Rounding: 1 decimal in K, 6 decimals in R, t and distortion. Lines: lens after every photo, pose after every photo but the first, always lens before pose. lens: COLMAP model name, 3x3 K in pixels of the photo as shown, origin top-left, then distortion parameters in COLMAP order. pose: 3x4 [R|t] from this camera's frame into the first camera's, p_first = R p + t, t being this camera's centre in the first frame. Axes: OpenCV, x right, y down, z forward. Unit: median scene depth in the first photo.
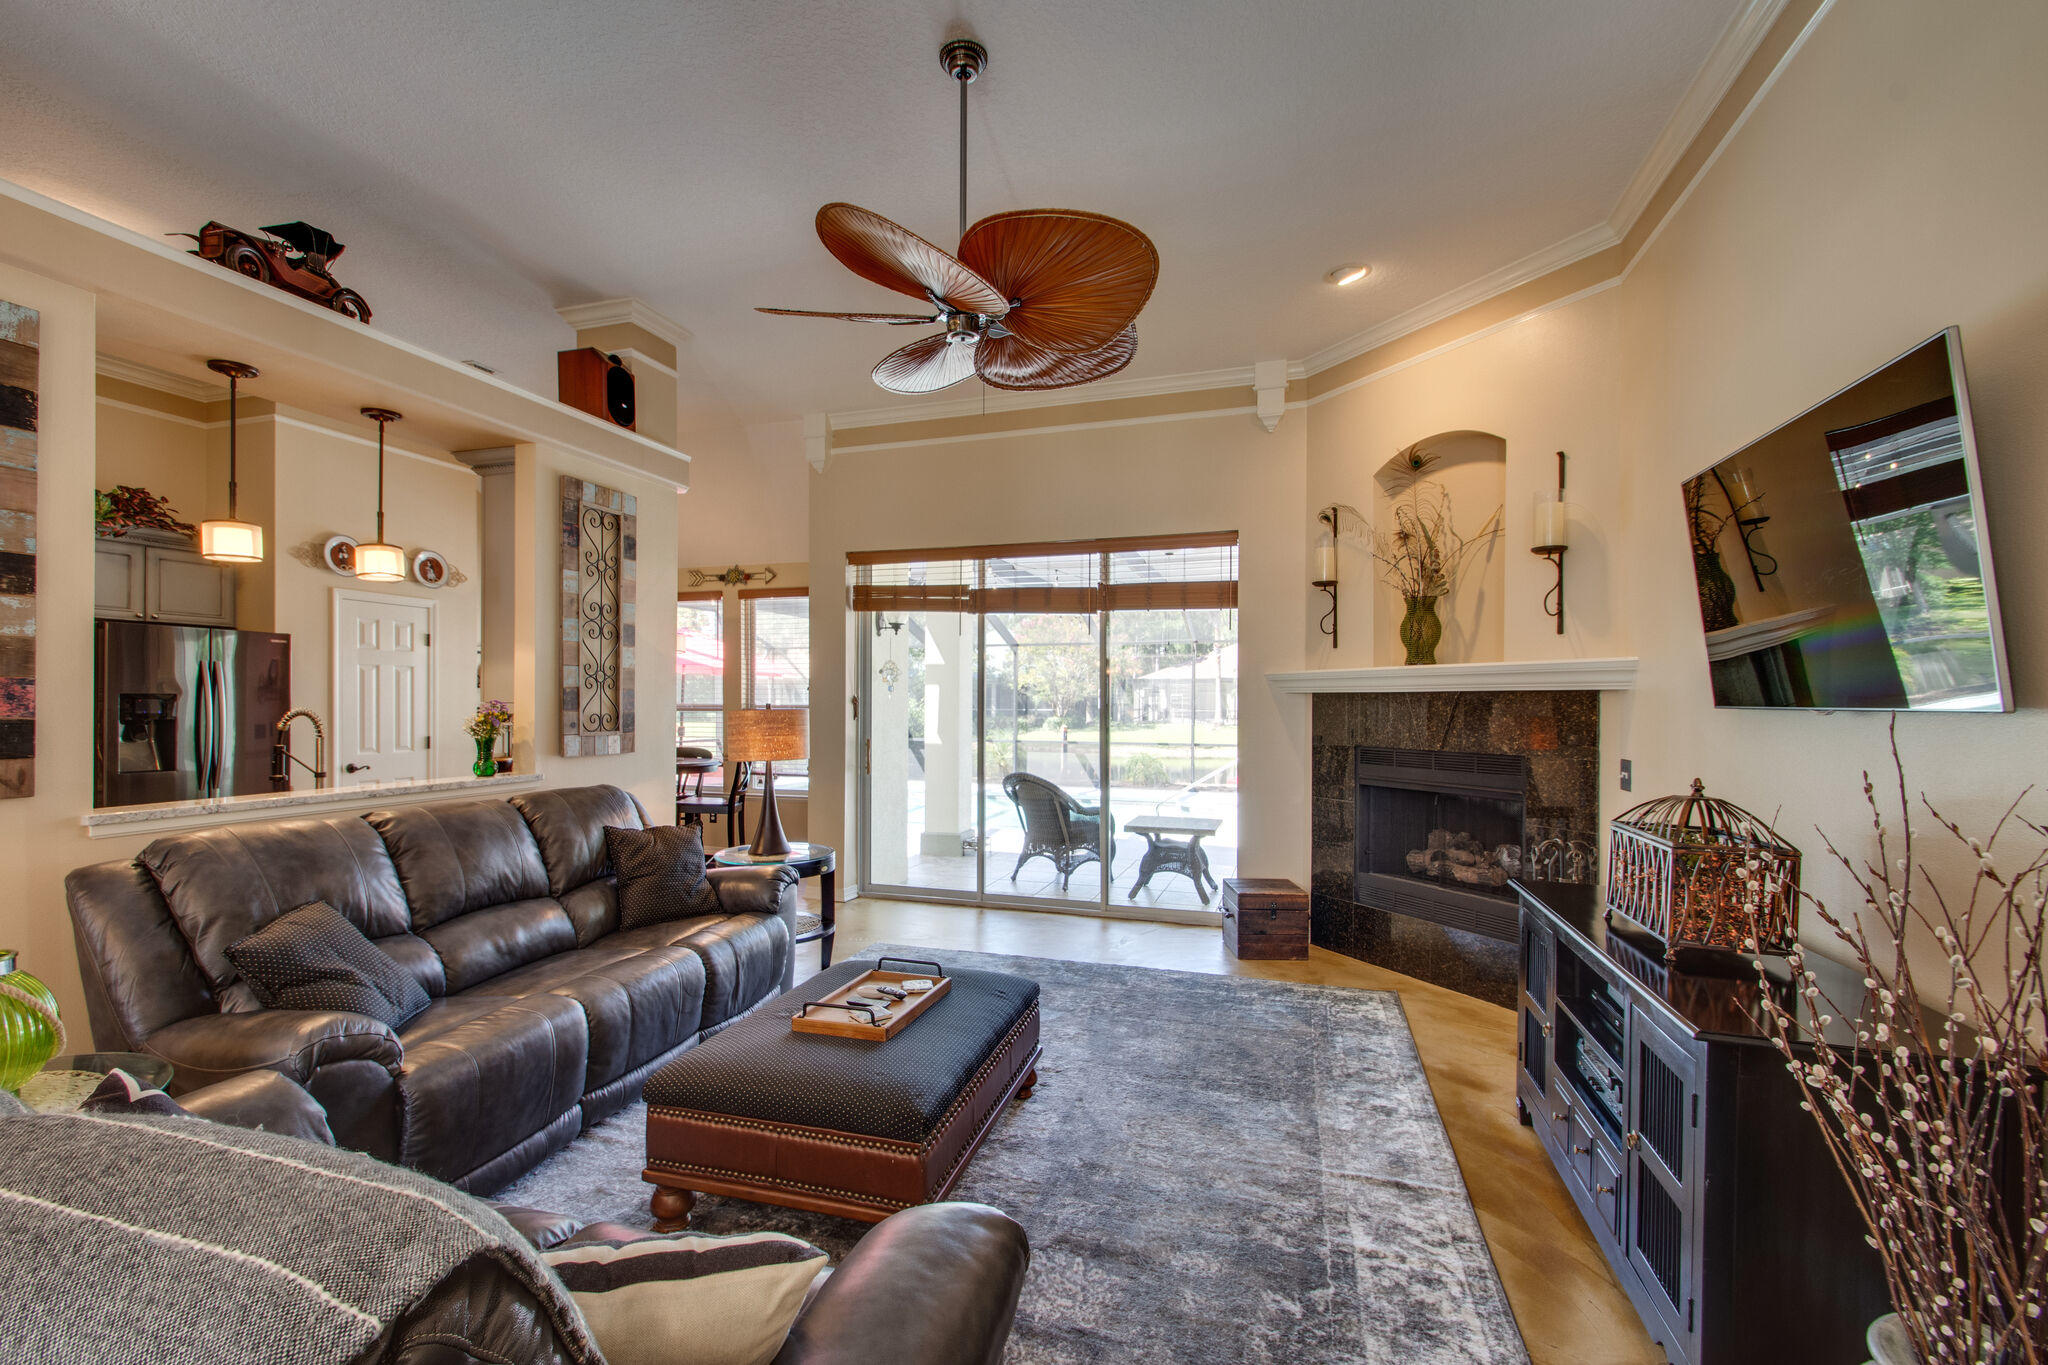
lens RADIAL K [[880.9, 0, 994.0], [0, 880.9, 703.7], [0, 0, 1]] dist [0.000404, -0.000014]
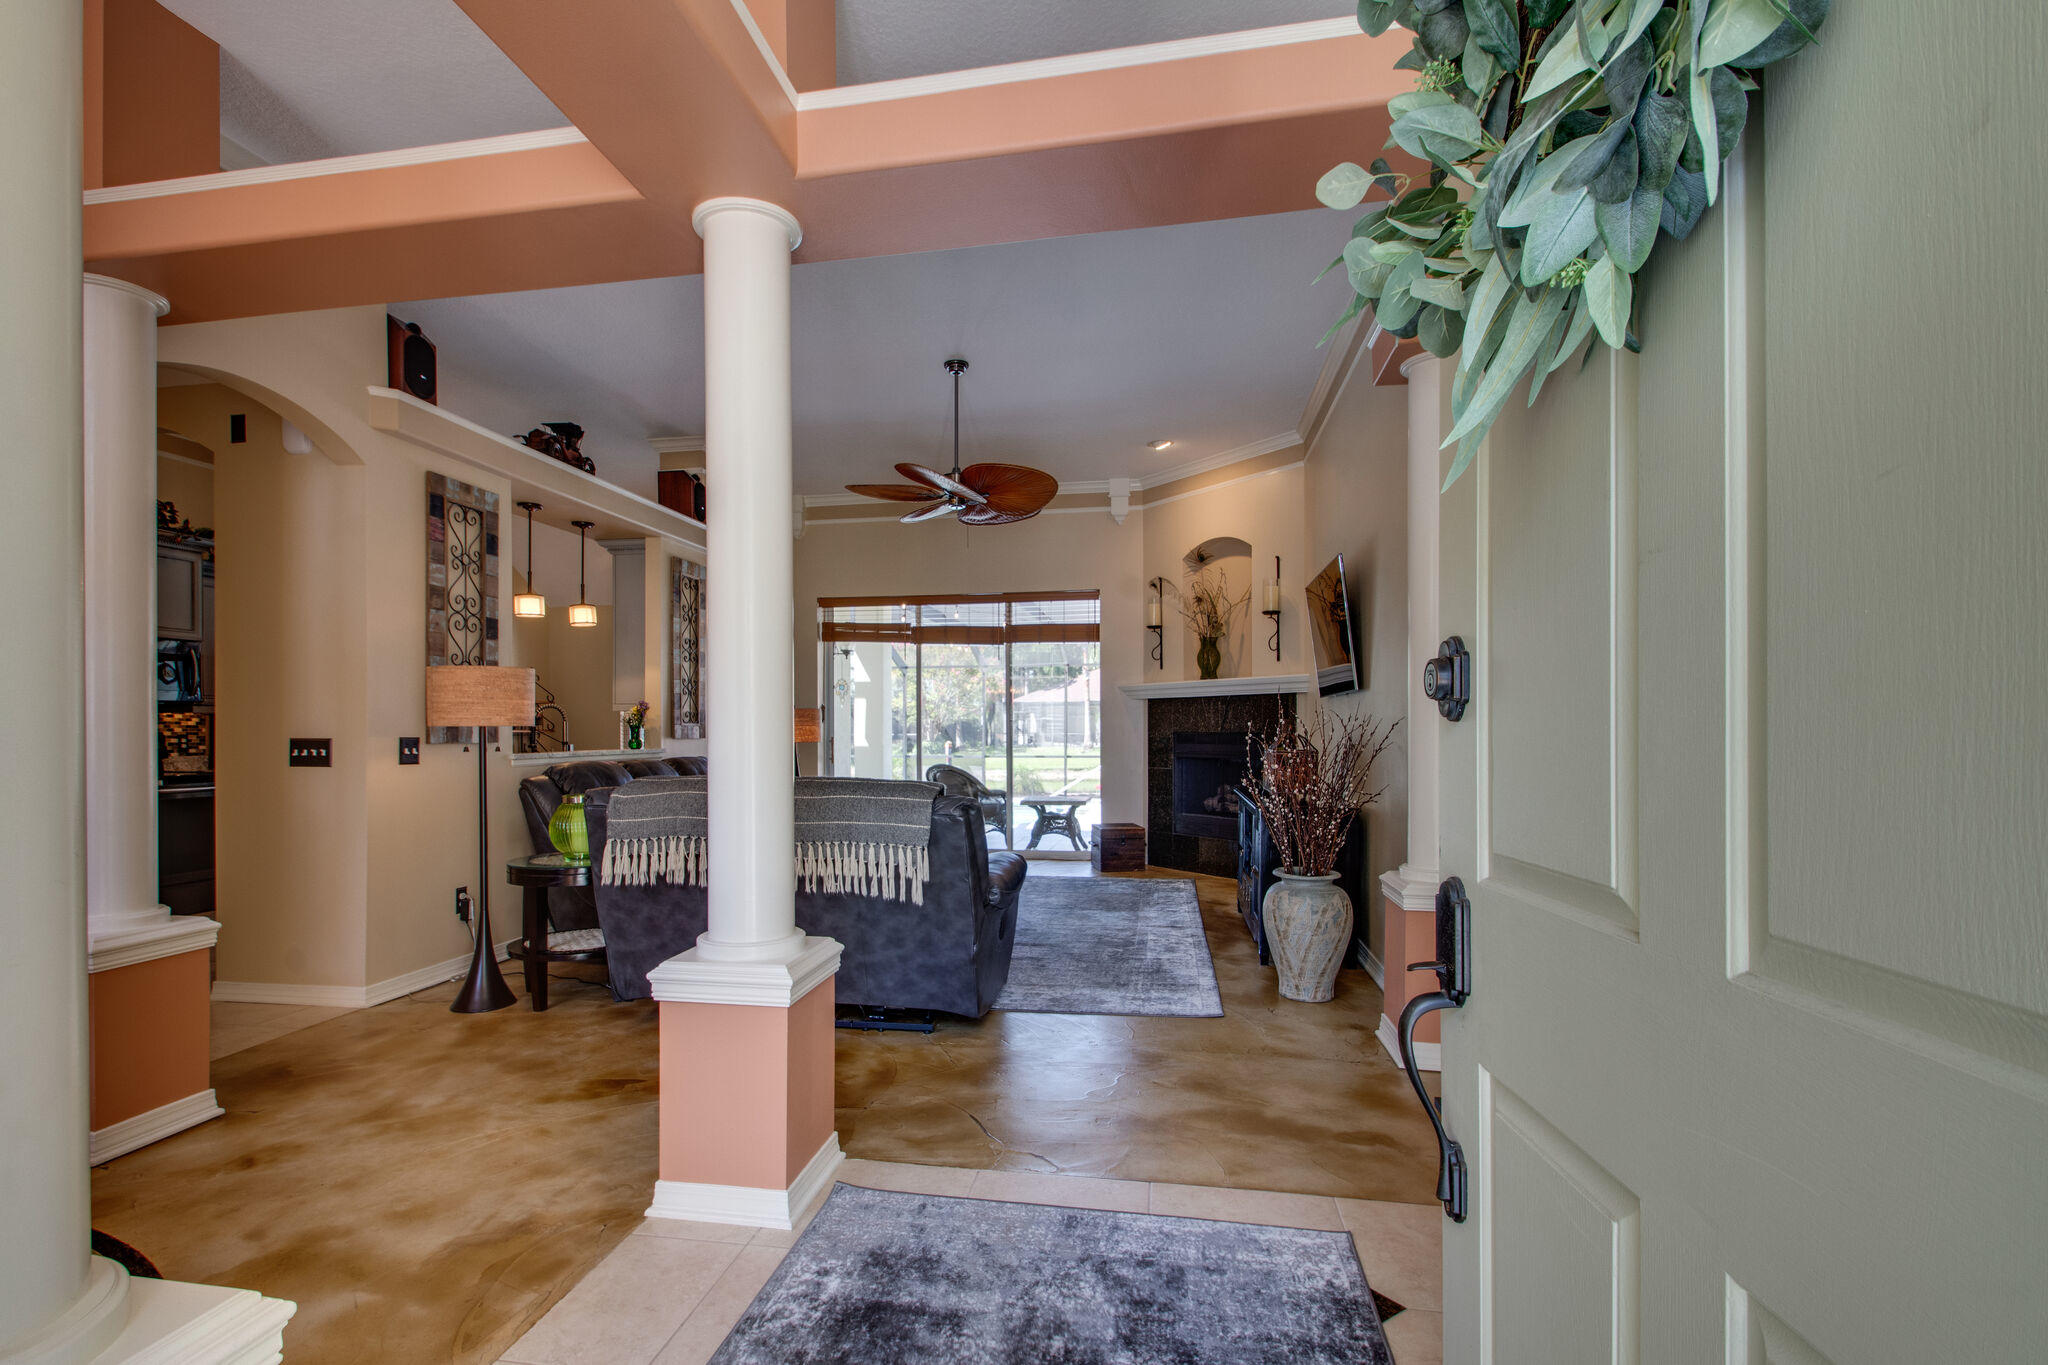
lens RADIAL K [[923.3, 0, 995.9], [0, 923.3, 727.0], [0, 0, 1]] dist [0.001309, -0.000032]
pose [[0.988762, -0.007437, 0.149313, -0.154903], [0.007848, 0.999967, -0.002161, 0.043052], [-0.149292, 0.003309, 0.988788, -0.615523]]
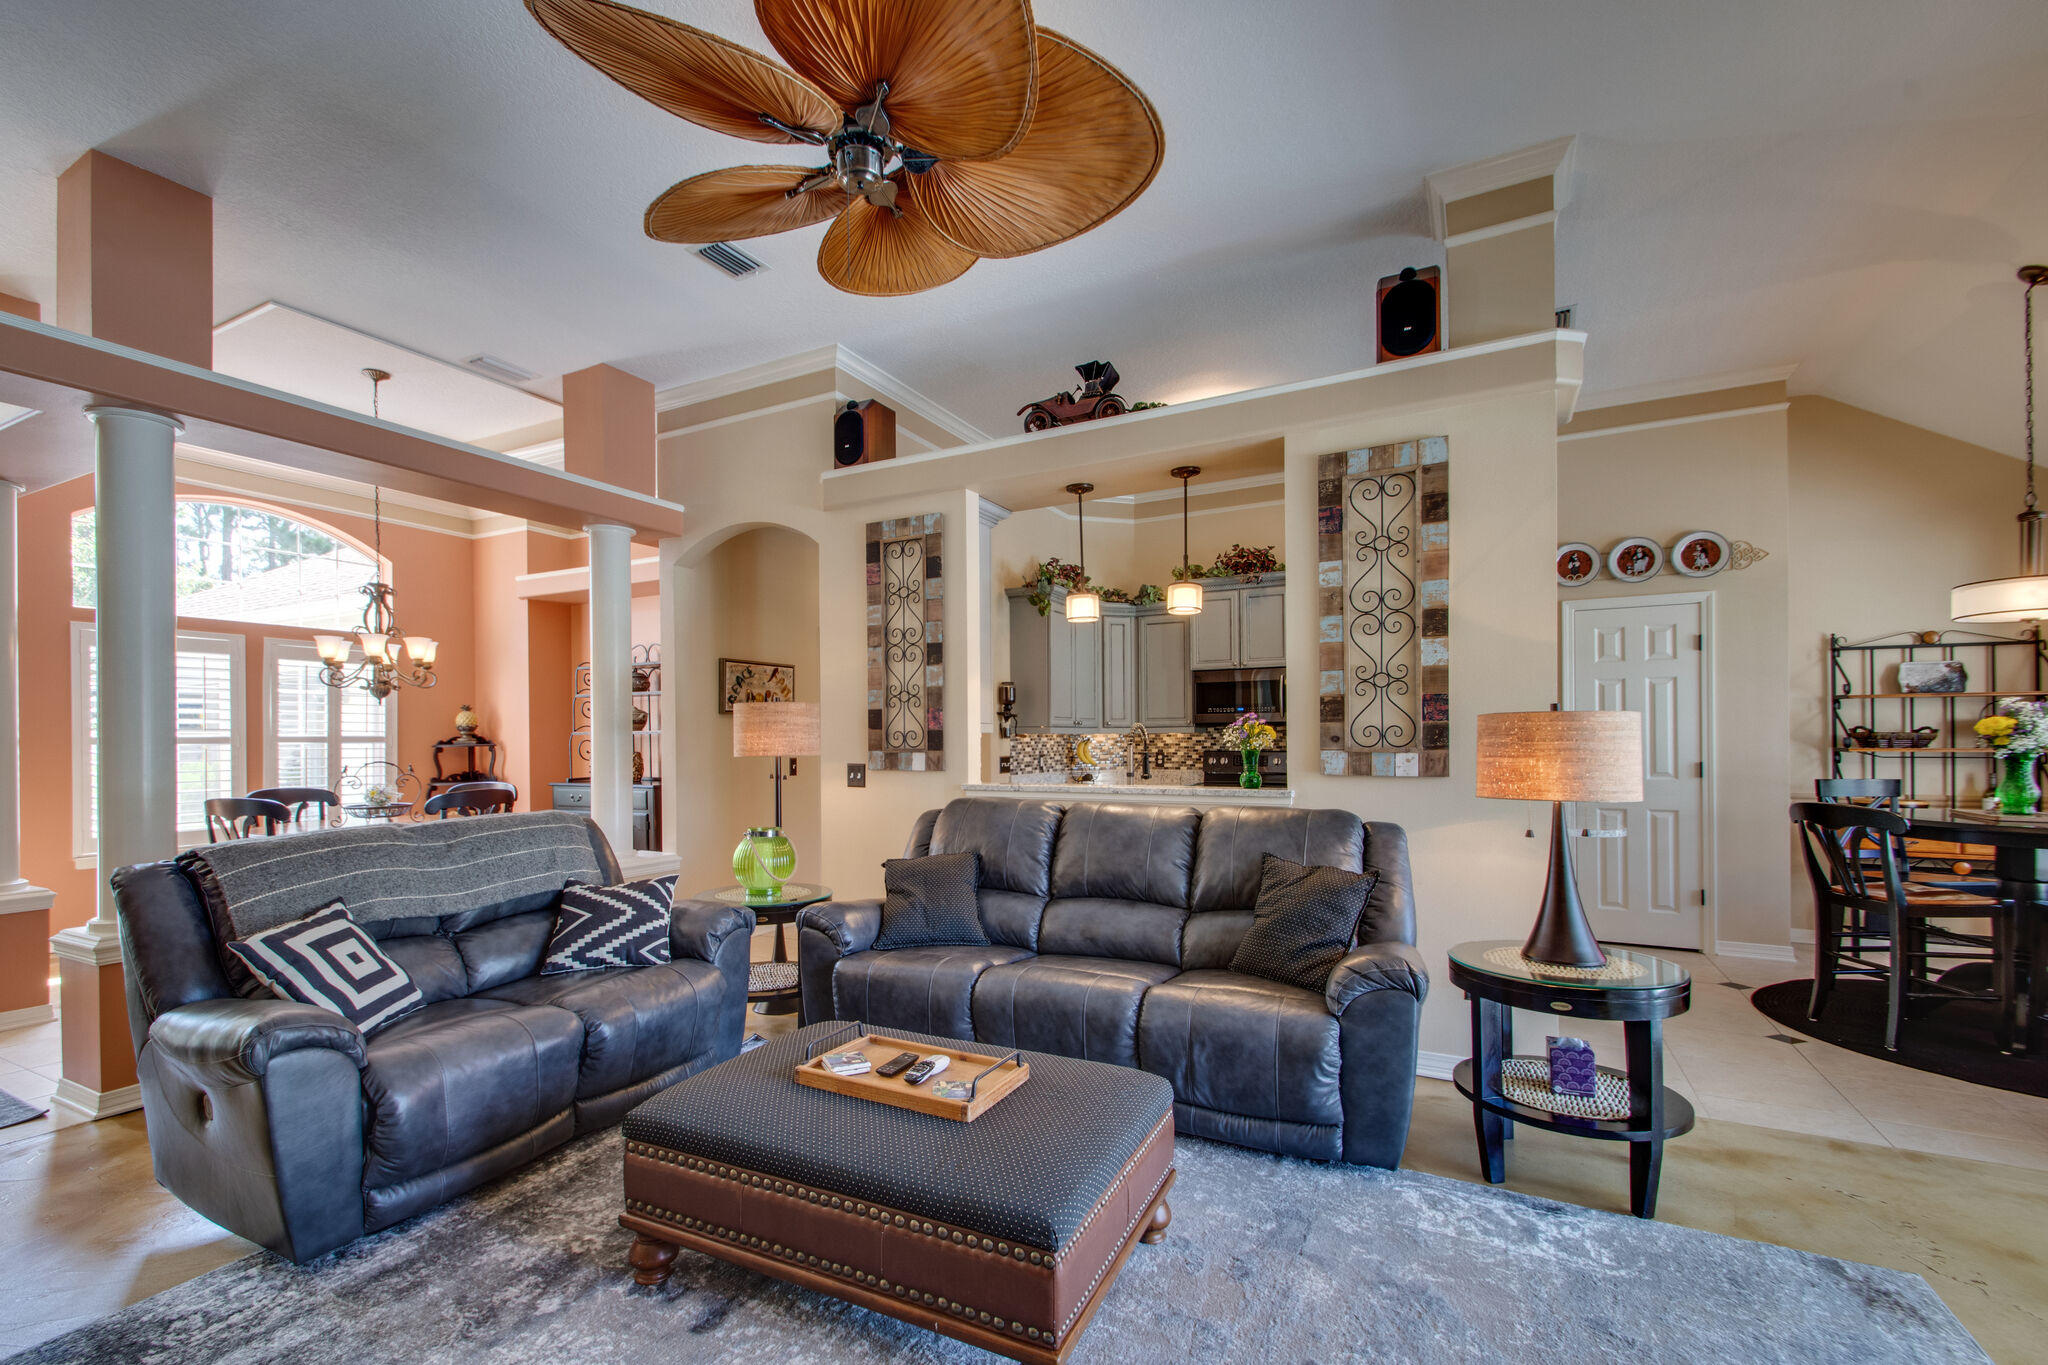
lens RADIAL K [[889.3, 0, 995.5], [0, 889.3, 746.8], [0, 0, 1]] dist [0.034101, -0.019860]
pose [[-0.153025, 0.005235, -0.988208, 0.404389], [0.005503, 0.999975, 0.004446, 0.023302], [0.988207, -0.004758, -0.153050, 0.730428]]
